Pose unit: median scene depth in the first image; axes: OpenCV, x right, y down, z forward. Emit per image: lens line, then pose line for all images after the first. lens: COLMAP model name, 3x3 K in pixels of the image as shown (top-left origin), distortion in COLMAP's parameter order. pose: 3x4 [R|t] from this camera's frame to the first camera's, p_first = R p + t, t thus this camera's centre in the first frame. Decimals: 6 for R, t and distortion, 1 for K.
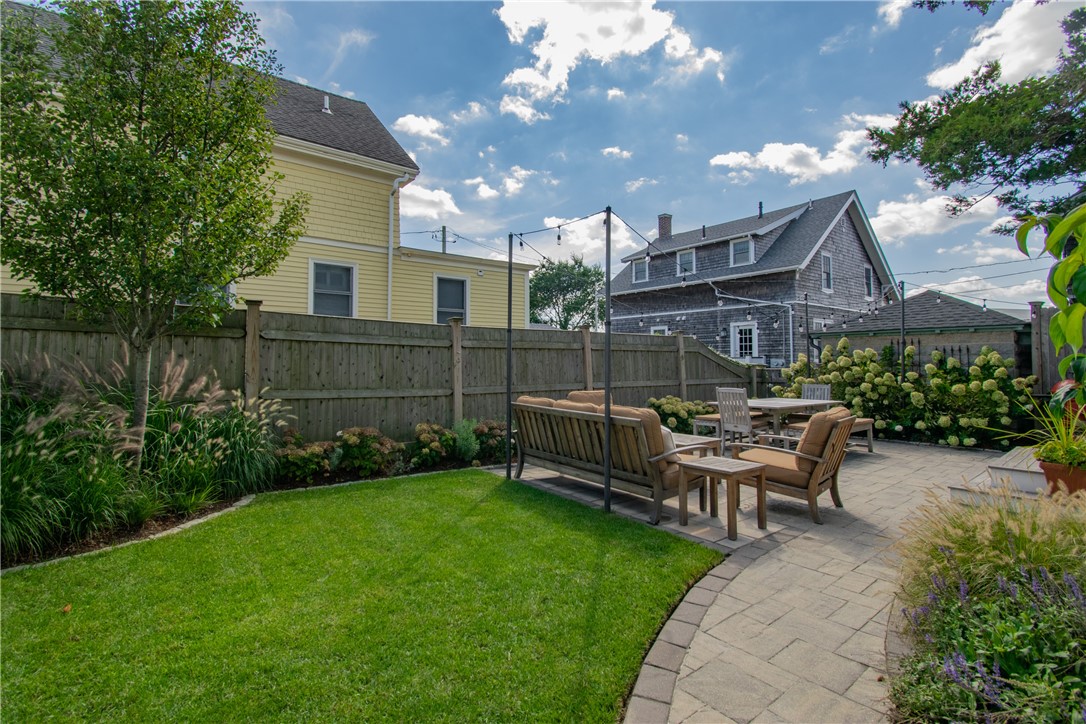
lens RADIAL K [[497.6, 0, 542.1], [0, 497.6, 341.7], [0, 0, 1]] dist [0.000392, -0.020193]
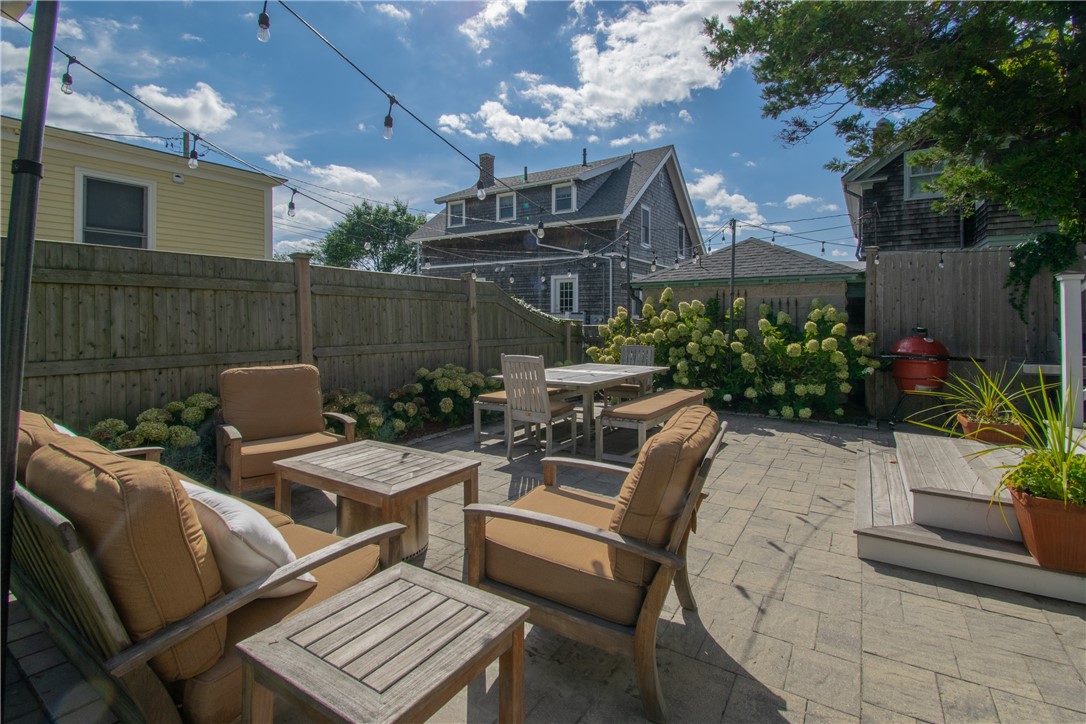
lens RADIAL K [[493.6, 0, 546.0], [0, 493.6, 319.5], [0, 0, 1]] dist [0.020064, 0.000028]
pose [[0.945134, 0.000959, 0.326680, 0.145417], [-0.014311, 0.999157, 0.038470, 0.016096], [-0.326368, -0.041034, 0.944352, 0.282900]]
